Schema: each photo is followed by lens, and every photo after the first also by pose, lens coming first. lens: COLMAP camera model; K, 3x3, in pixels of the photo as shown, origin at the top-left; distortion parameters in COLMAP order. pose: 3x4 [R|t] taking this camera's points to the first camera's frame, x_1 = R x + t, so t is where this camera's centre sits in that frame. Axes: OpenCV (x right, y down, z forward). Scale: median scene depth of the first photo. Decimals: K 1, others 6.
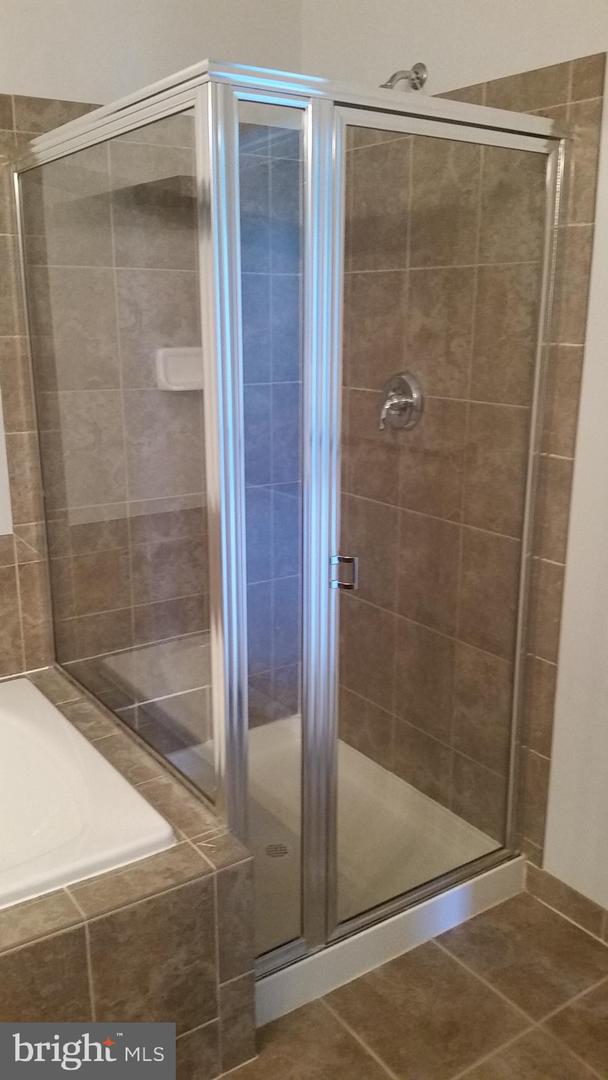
lens RADIAL K [[904.6, 0, 310.9], [0, 904.6, 541.1], [0, 0, 1]] dist [0.068562, -0.113495]
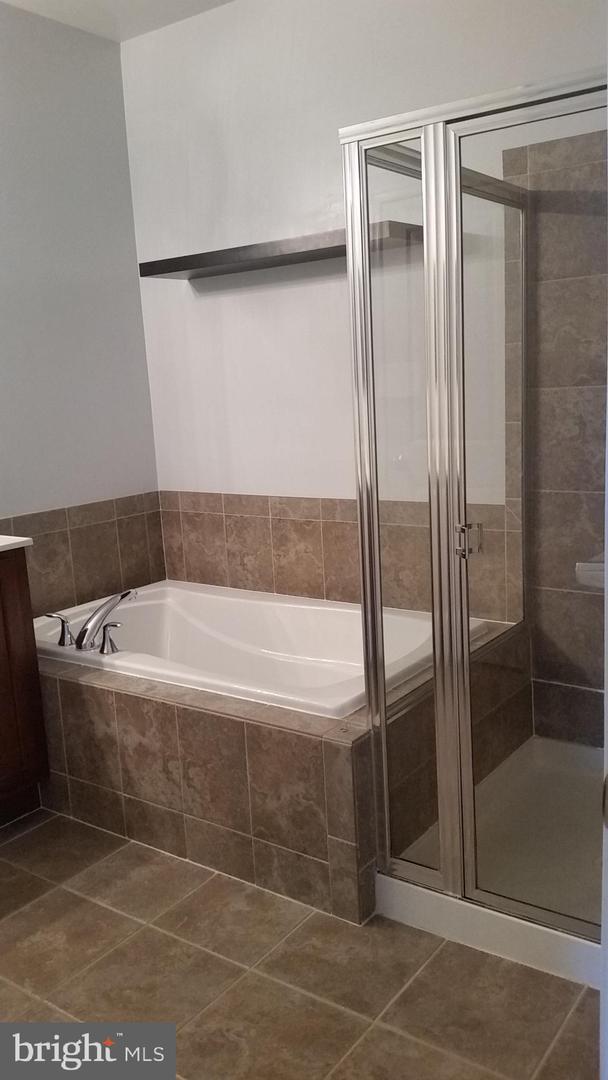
lens RADIAL K [[904.6, 0, 306.3], [0, 904.6, 542.3], [0, 0, 1]] dist [0.068562, -0.113495]
pose [[0.326253, 0.137984, -0.935157, 0.723036], [-0.188231, 0.978960, 0.078778, -0.004433], [0.926352, 0.150324, 0.345362, 0.337155]]
